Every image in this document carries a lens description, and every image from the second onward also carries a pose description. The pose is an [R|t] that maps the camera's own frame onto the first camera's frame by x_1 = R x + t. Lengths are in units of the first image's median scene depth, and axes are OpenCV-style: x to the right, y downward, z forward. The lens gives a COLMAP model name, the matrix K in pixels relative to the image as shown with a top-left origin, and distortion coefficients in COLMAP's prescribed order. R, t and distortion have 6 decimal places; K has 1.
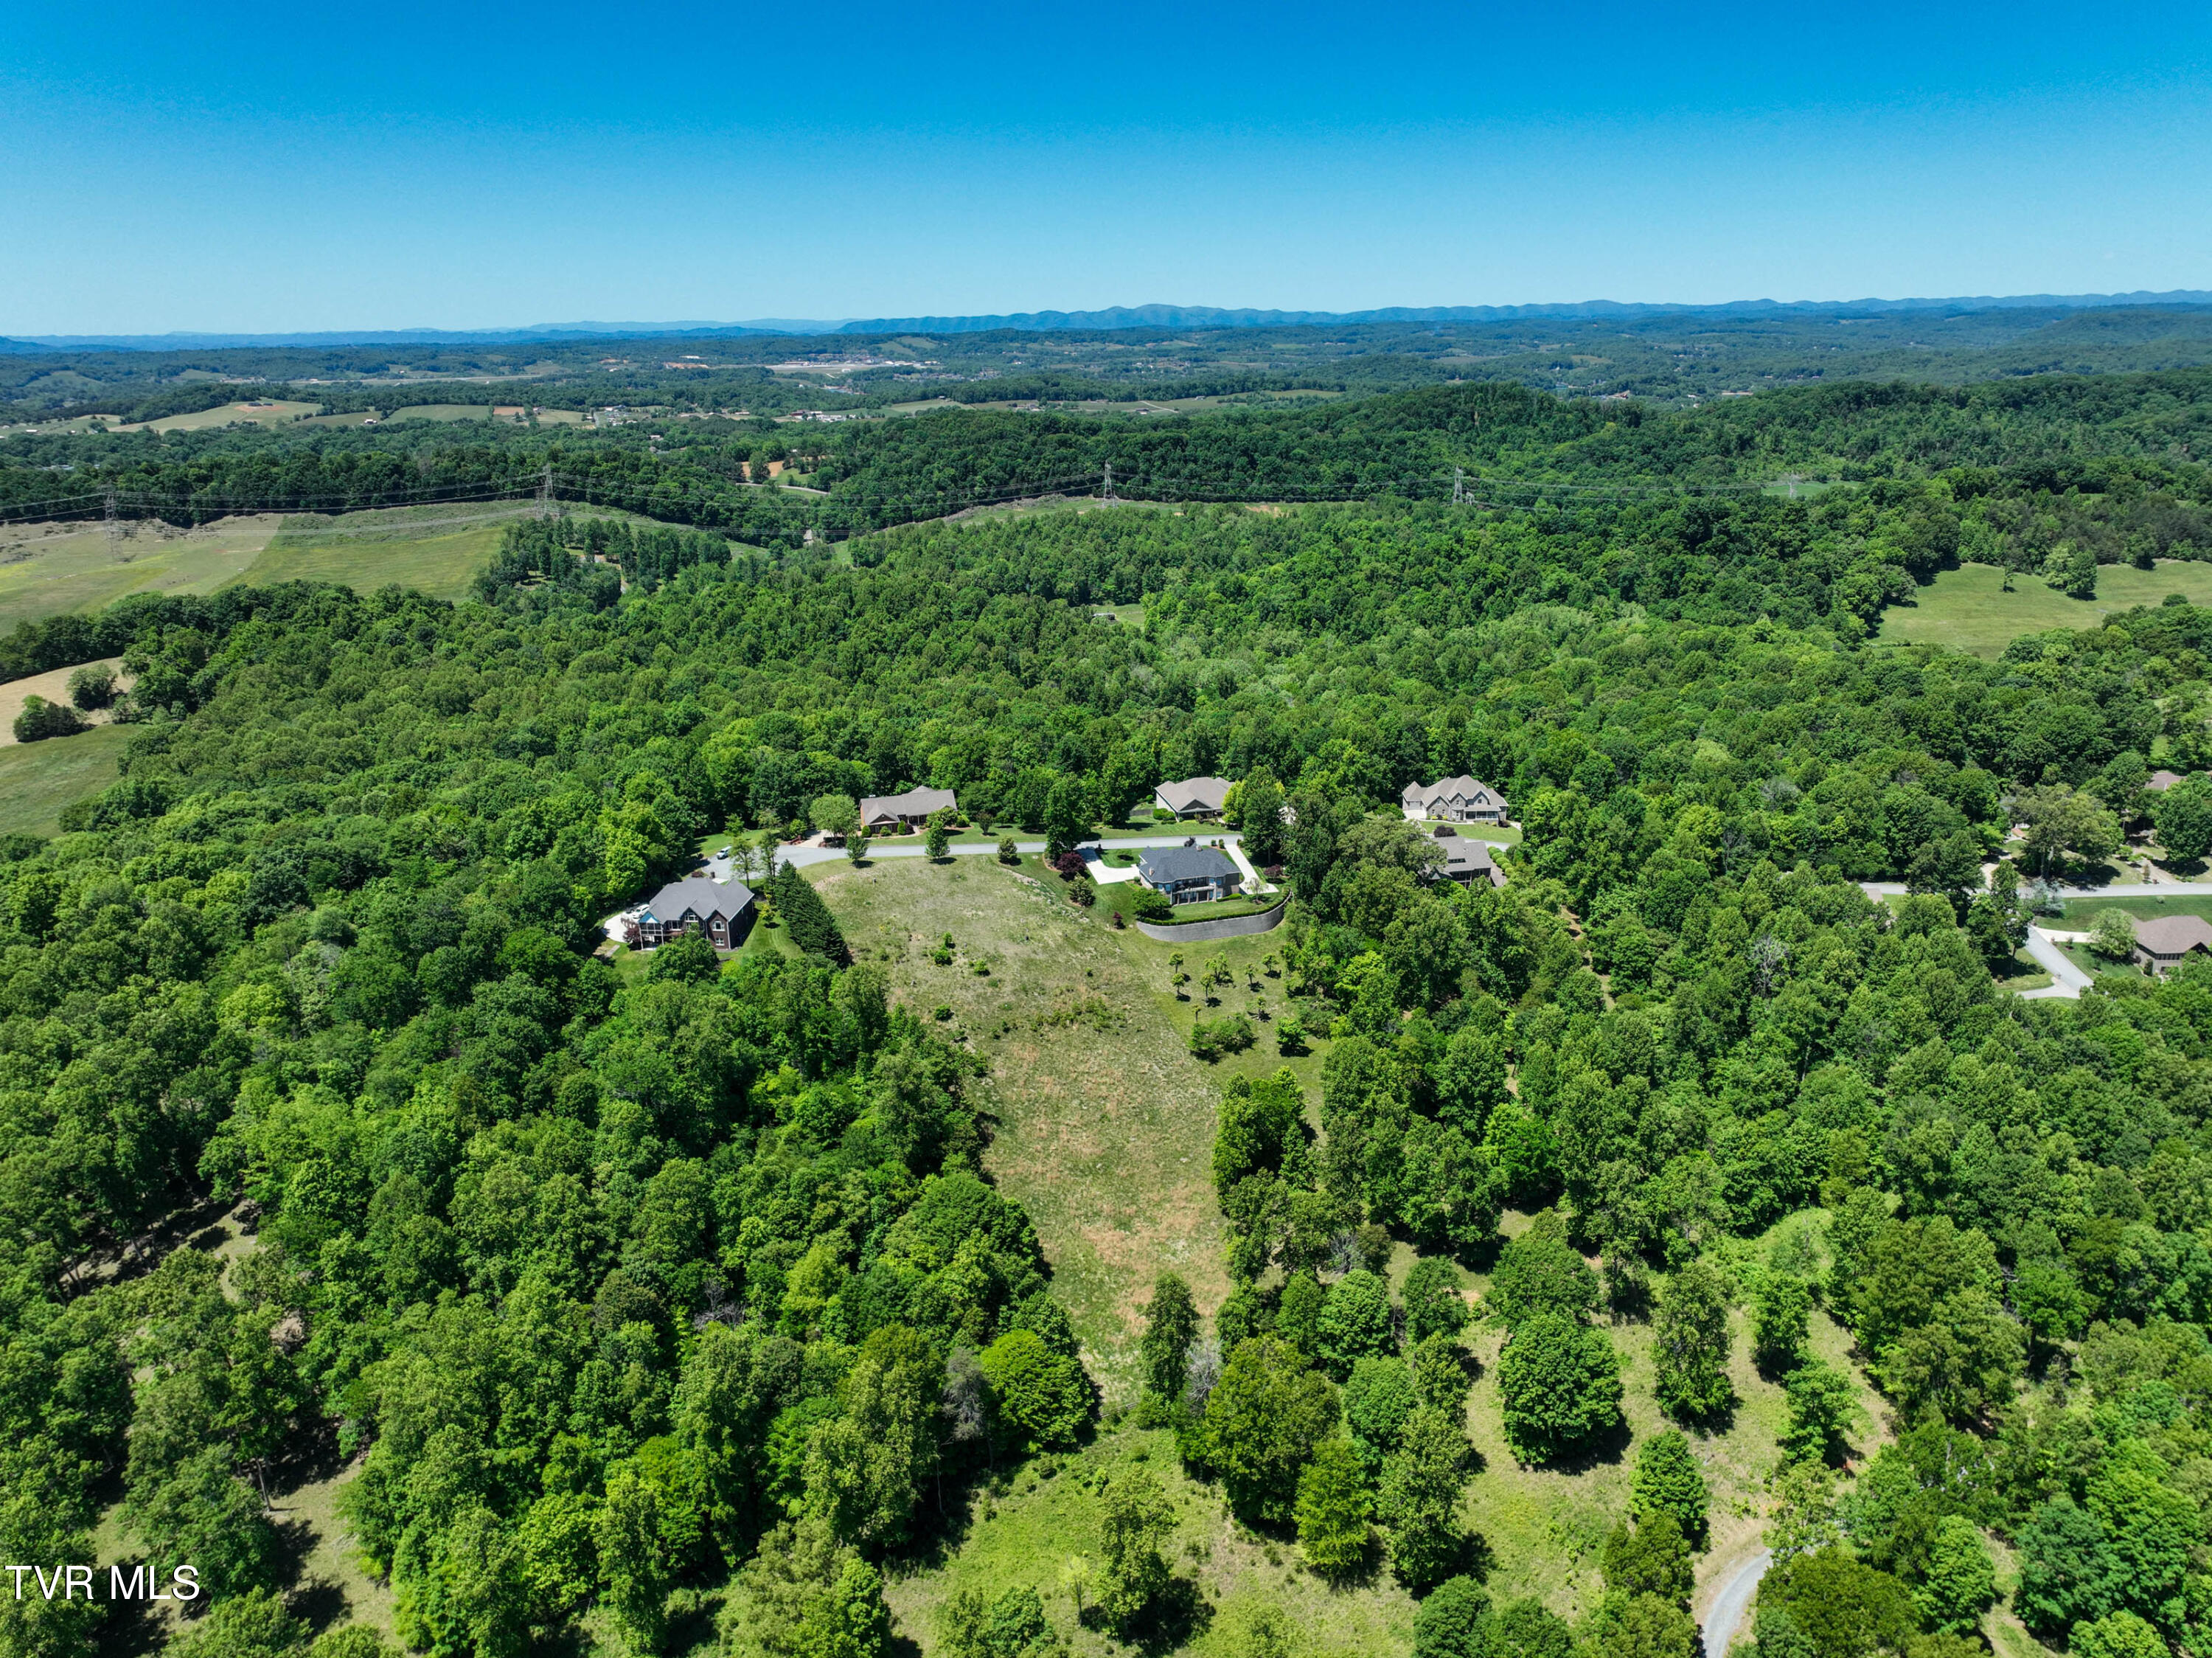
lens RADIAL K [[1551.0, 0, 1112.3], [0, 1551.0, 826.0], [0, 0, 1]] dist [0.001437, 0.012146]
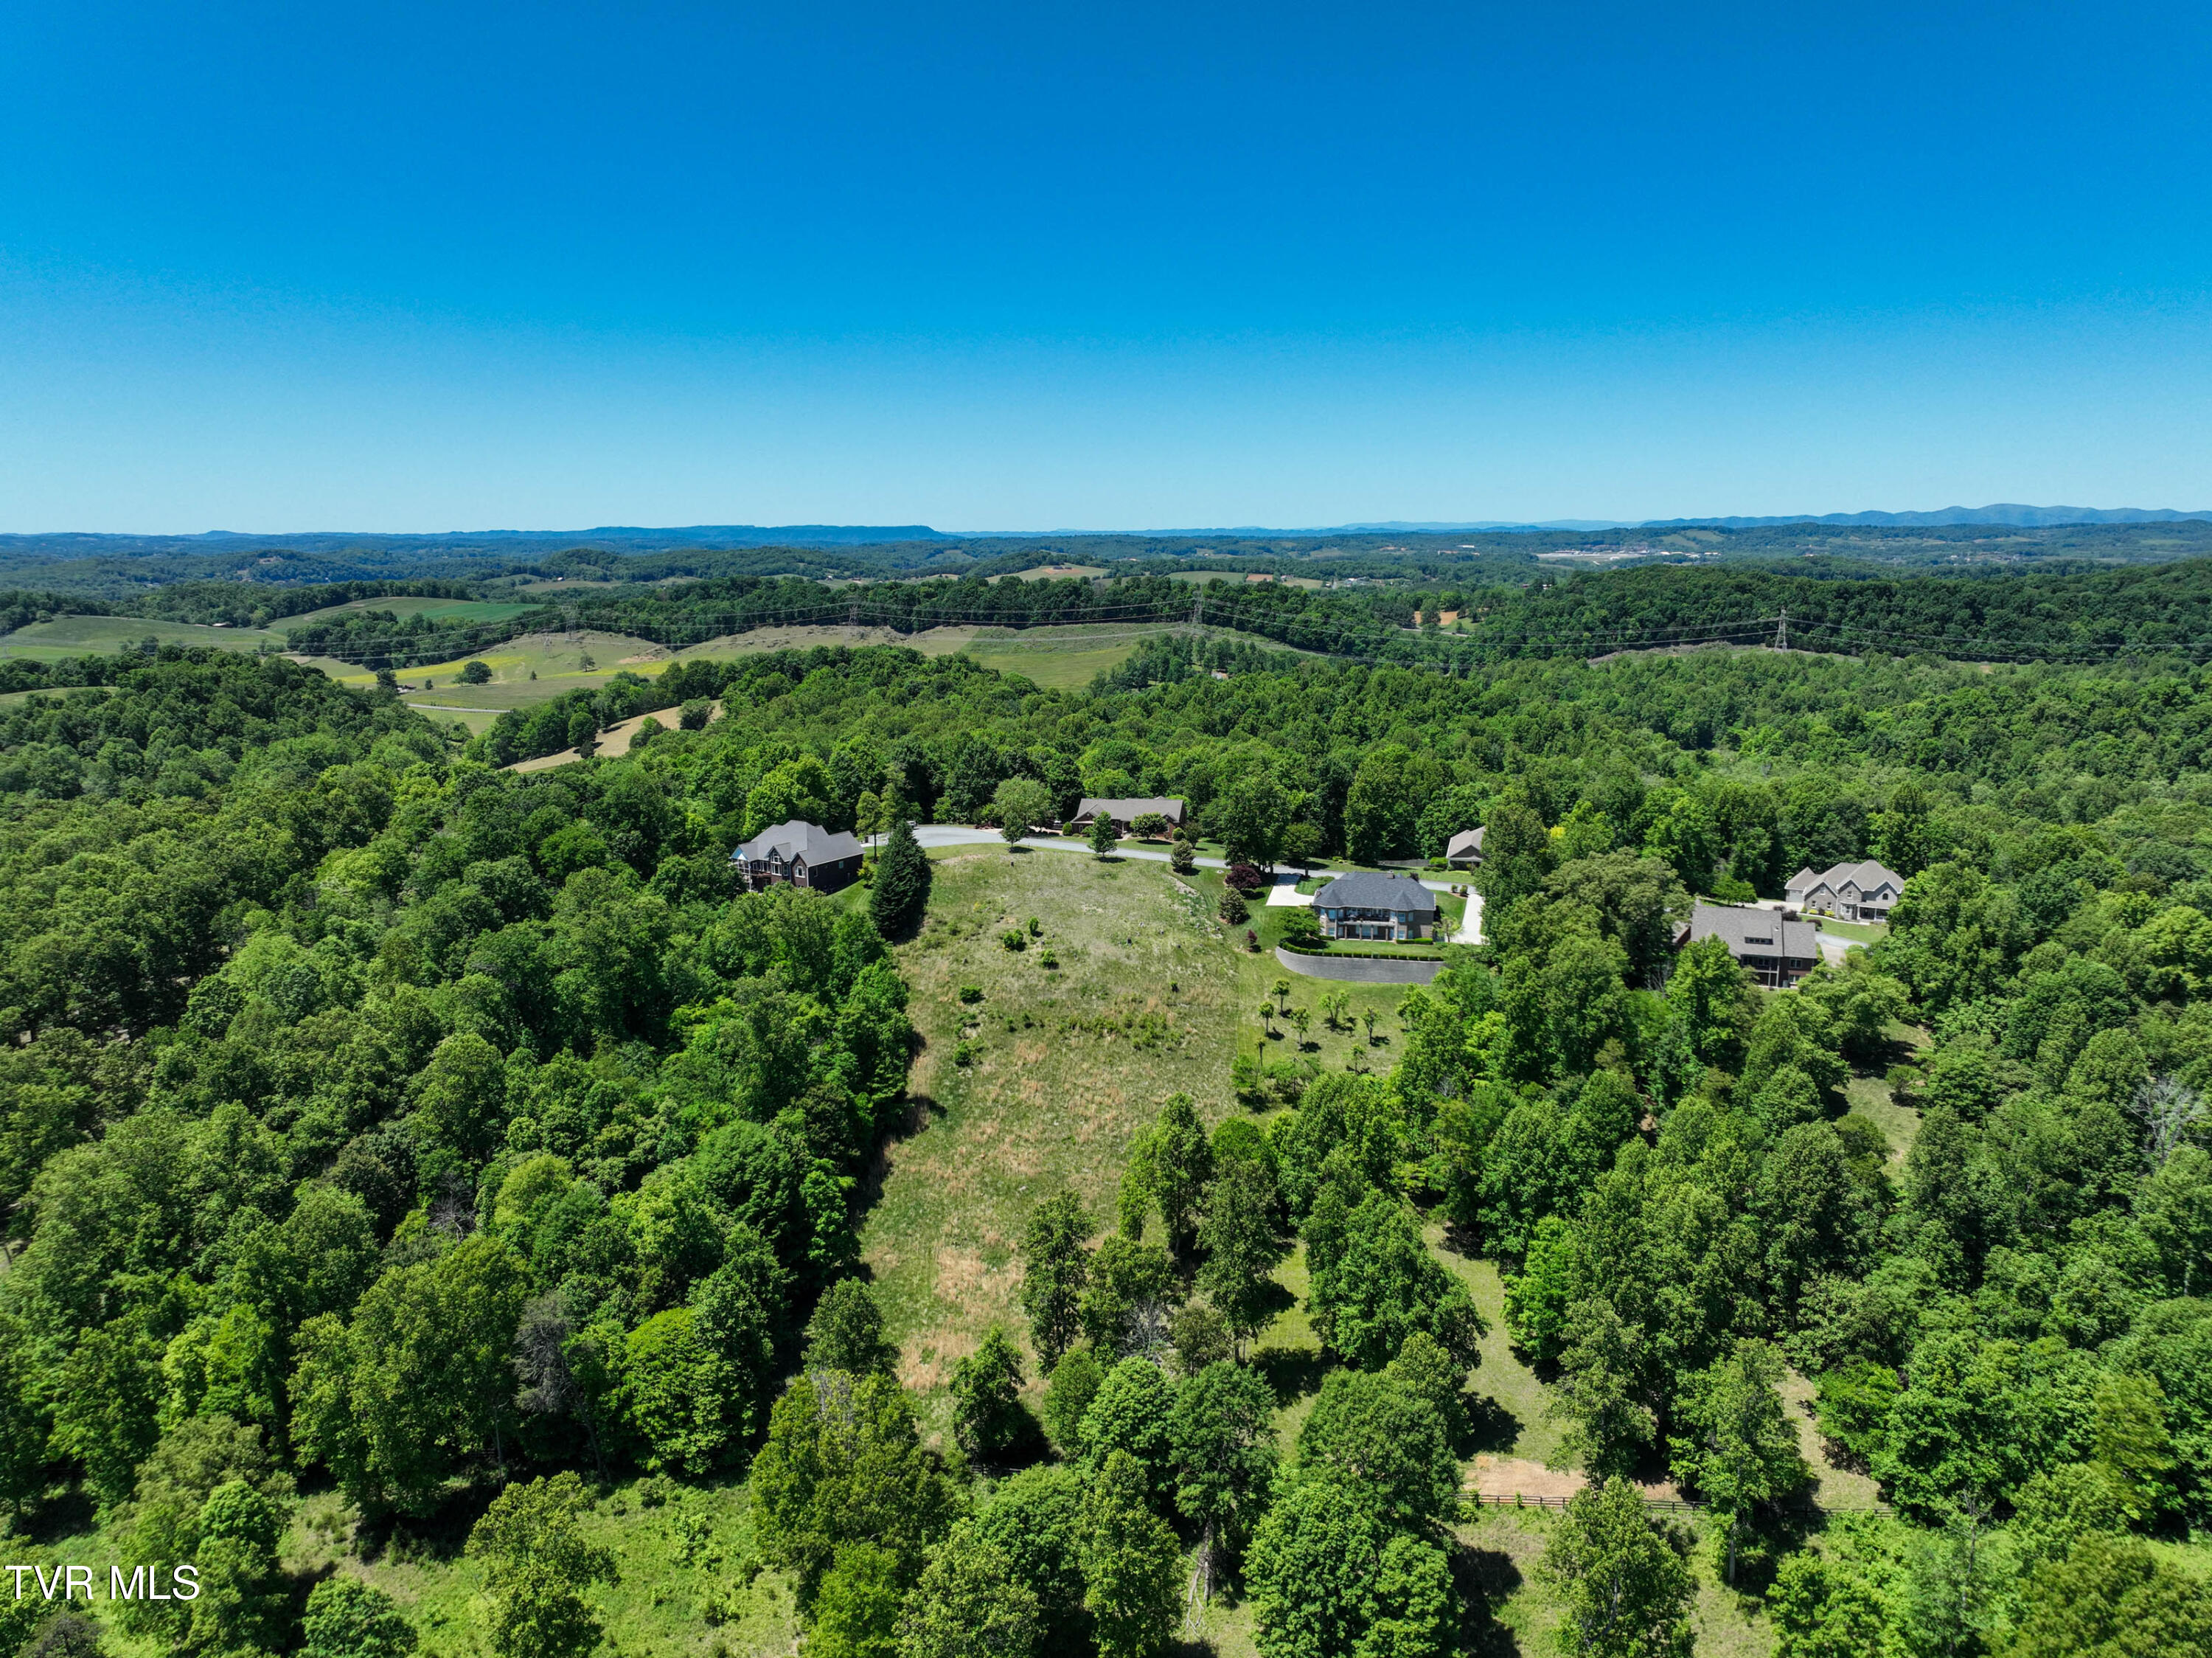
lens RADIAL K [[1551.0, 0, 1110.2], [0, 1551.0, 808.1], [0, 0, 1]] dist [0.001437, 0.012146]
pose [[0.881730, 0.090738, -0.462946, 0.294991], [-0.151173, 0.983925, -0.095075, 0.077997], [0.446877, 0.153815, 0.881273, 0.240827]]
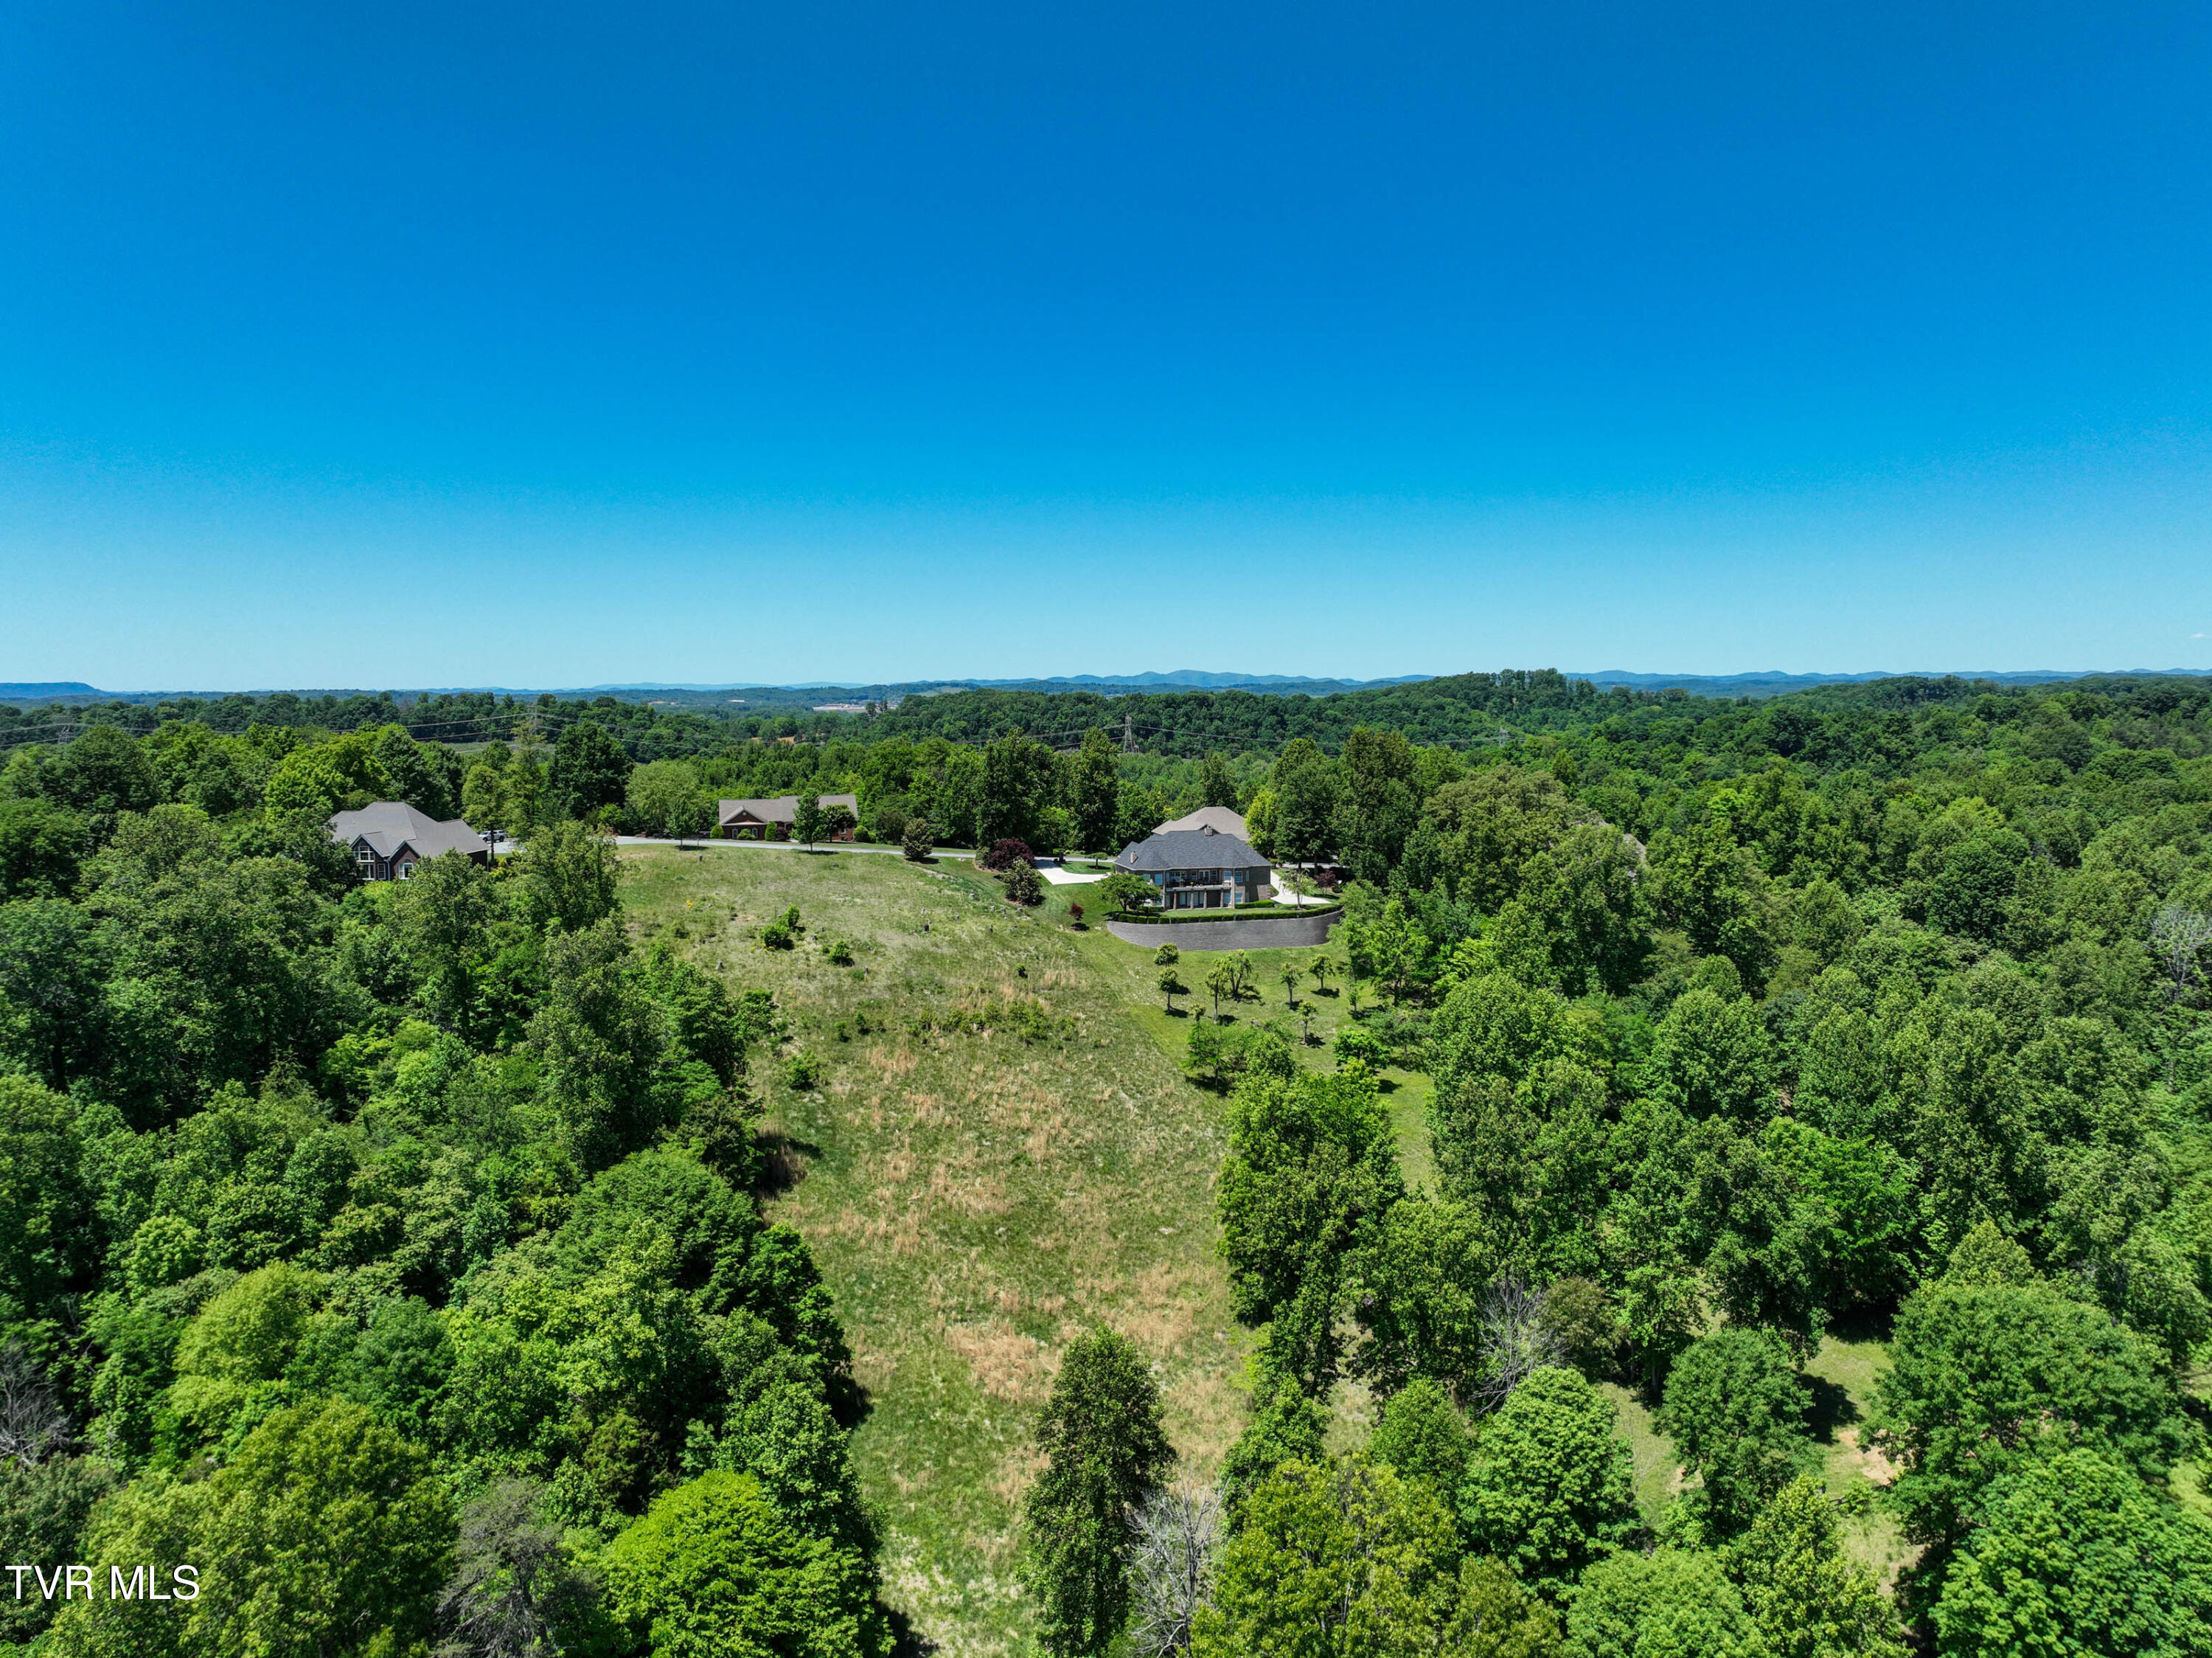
lens RADIAL K [[1551.0, 0, 1109.9], [0, 1551.0, 827.0], [0, 0, 1]] dist [0.001437, 0.012146]
pose [[0.999668, 0.012269, -0.022666, 0.030133], [-0.017039, 0.974434, -0.224025, 0.160692], [0.019338, 0.224337, 0.974320, 0.368744]]
